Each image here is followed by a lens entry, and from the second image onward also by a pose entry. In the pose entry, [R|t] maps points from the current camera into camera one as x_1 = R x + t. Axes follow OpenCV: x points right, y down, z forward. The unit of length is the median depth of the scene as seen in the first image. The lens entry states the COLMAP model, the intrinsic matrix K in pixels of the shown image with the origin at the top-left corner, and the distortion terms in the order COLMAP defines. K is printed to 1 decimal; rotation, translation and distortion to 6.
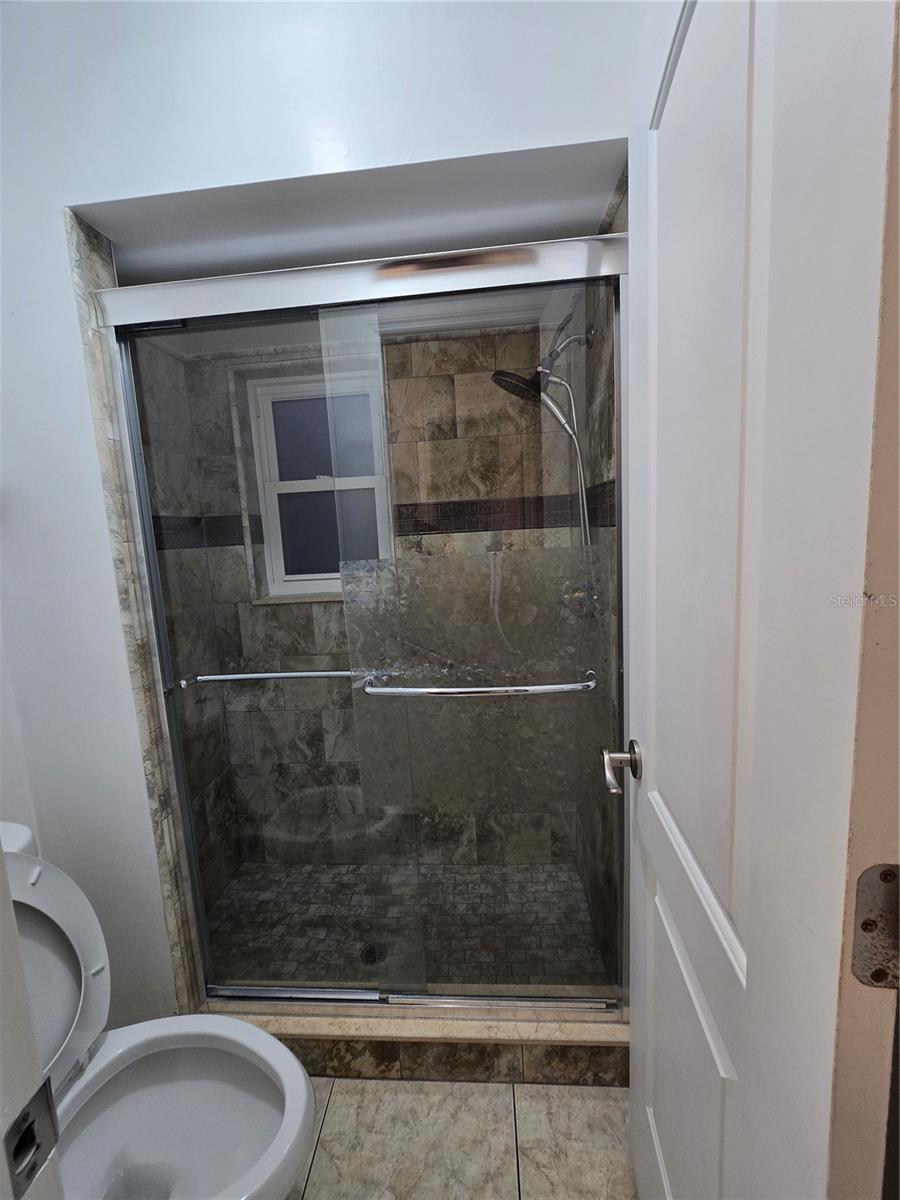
lens RADIAL K [[495.4, 0, 444.8], [0, 495.4, 601.1], [0, 0, 1]] dist [-0.000319, 0.000718]
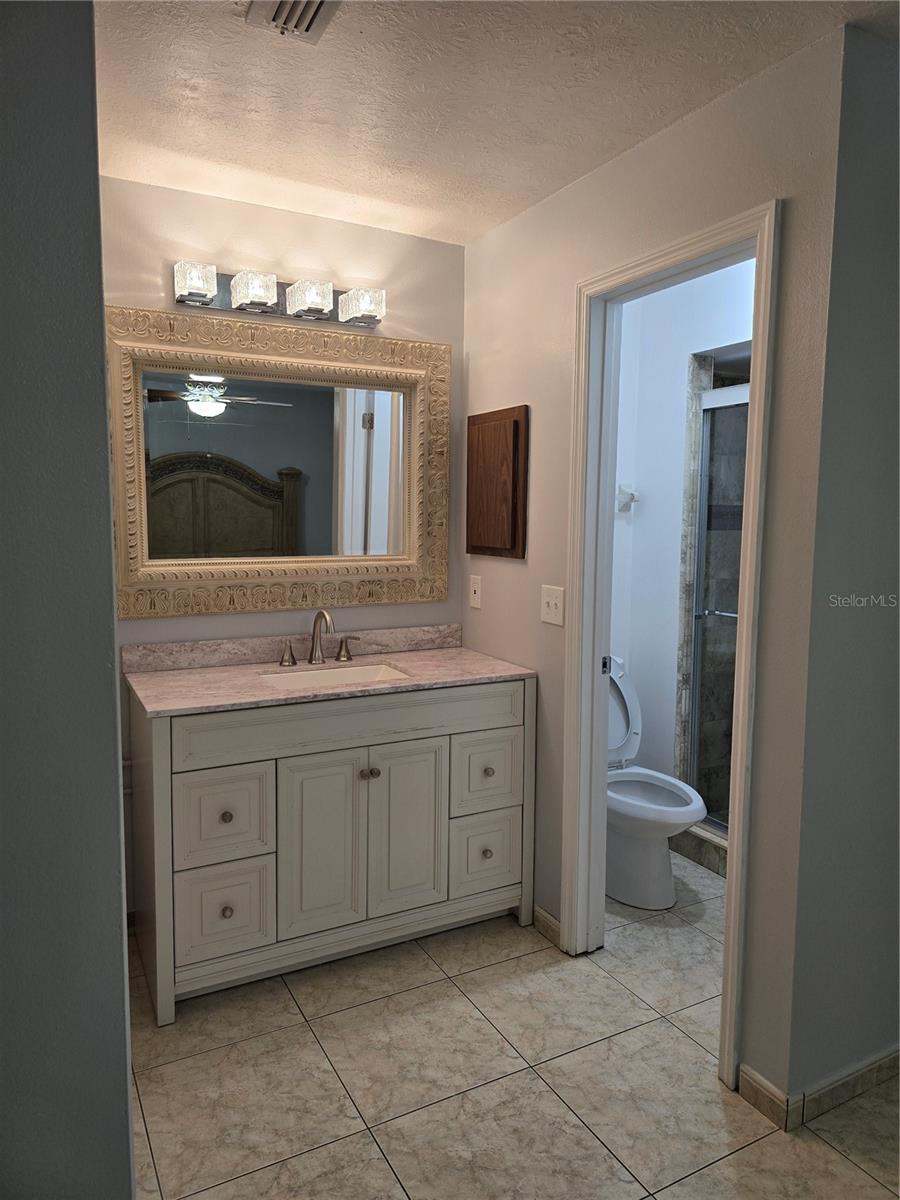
lens RADIAL K [[809.2, 0, 450.0], [0, 809.2, 595.0], [0, 0, 1]] dist [0.008799, 0.000517]
pose [[0.537394, 0.140971, -0.831466, 1.358762], [-0.149833, 0.986204, 0.070366, 0.050701], [0.829914, 0.086767, 0.551102, -1.311772]]
